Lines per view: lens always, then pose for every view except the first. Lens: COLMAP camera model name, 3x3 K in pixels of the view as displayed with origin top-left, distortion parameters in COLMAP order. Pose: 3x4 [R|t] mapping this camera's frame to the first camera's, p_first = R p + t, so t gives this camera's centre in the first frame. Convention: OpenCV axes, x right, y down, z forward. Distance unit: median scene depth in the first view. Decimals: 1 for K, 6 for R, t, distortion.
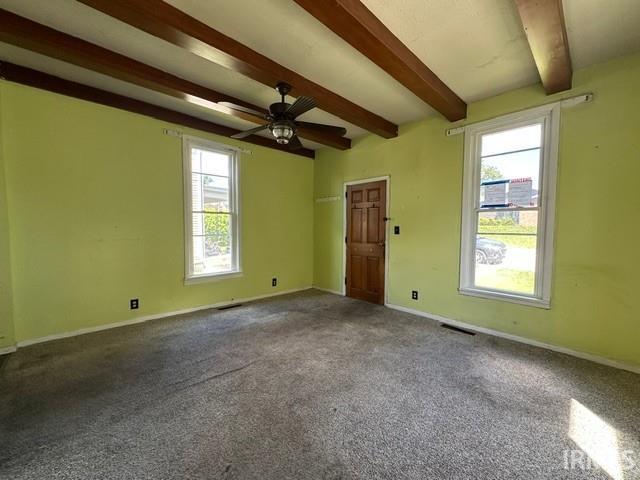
lens RADIAL K [[257.3, 0, 320.0], [0, 257.3, 240.0], [0, 0, 1]] dist [-0.001754, -0.000110]
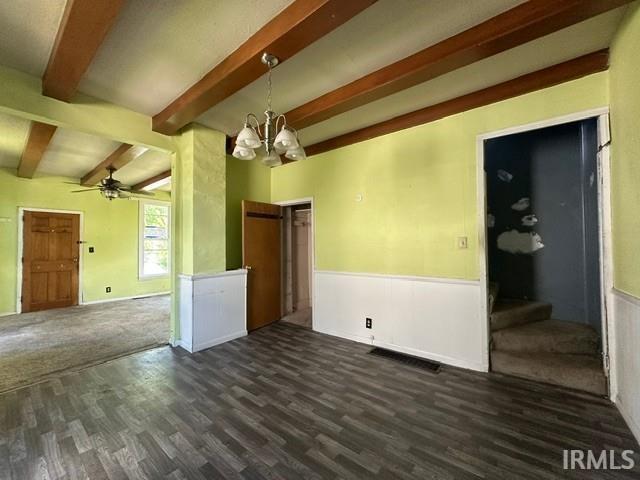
lens RADIAL K [[257.3, 0, 320.0], [0, 257.3, 240.0], [0, 0, 1]] dist [-0.001754, -0.000110]
pose [[-0.139004, 0.016447, 0.990155, -1.483009], [0.055653, 0.998412, -0.008771, -0.008498], [-0.988727, 0.053885, -0.139698, -0.109507]]
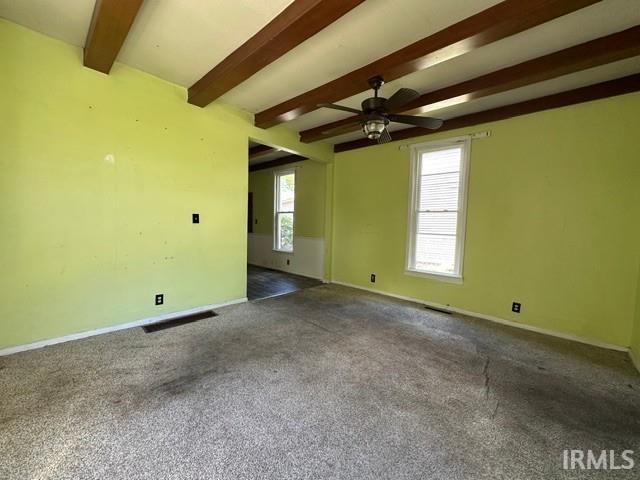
lens RADIAL K [[257.3, 0, 320.0], [0, 257.3, 240.0], [0, 0, 1]] dist [-0.001754, -0.000110]
pose [[0.056241, 0.055495, -0.996874, 0.607607], [-0.081576, 0.995371, 0.050809, -0.010729], [0.995079, 0.078463, 0.060507, 0.539371]]
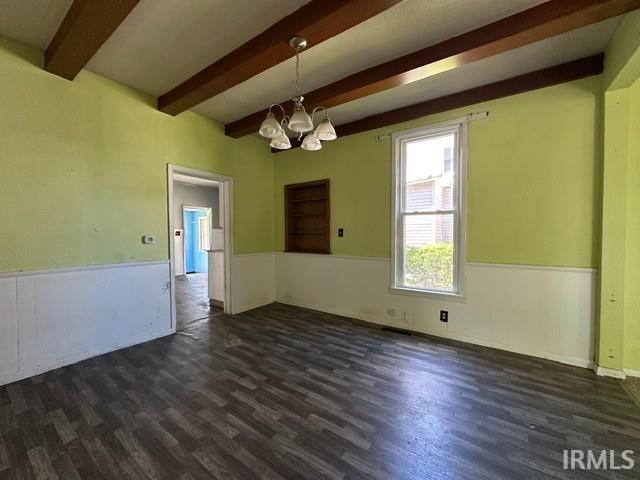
lens RADIAL K [[257.3, 0, 320.0], [0, 257.3, 240.0], [0, 0, 1]] dist [-0.001754, -0.000110]
pose [[0.199489, 0.021957, -0.979654, -0.401203], [-0.047524, 0.998789, 0.012708, 0.005460], [0.978747, 0.044022, 0.200291, -0.141391]]
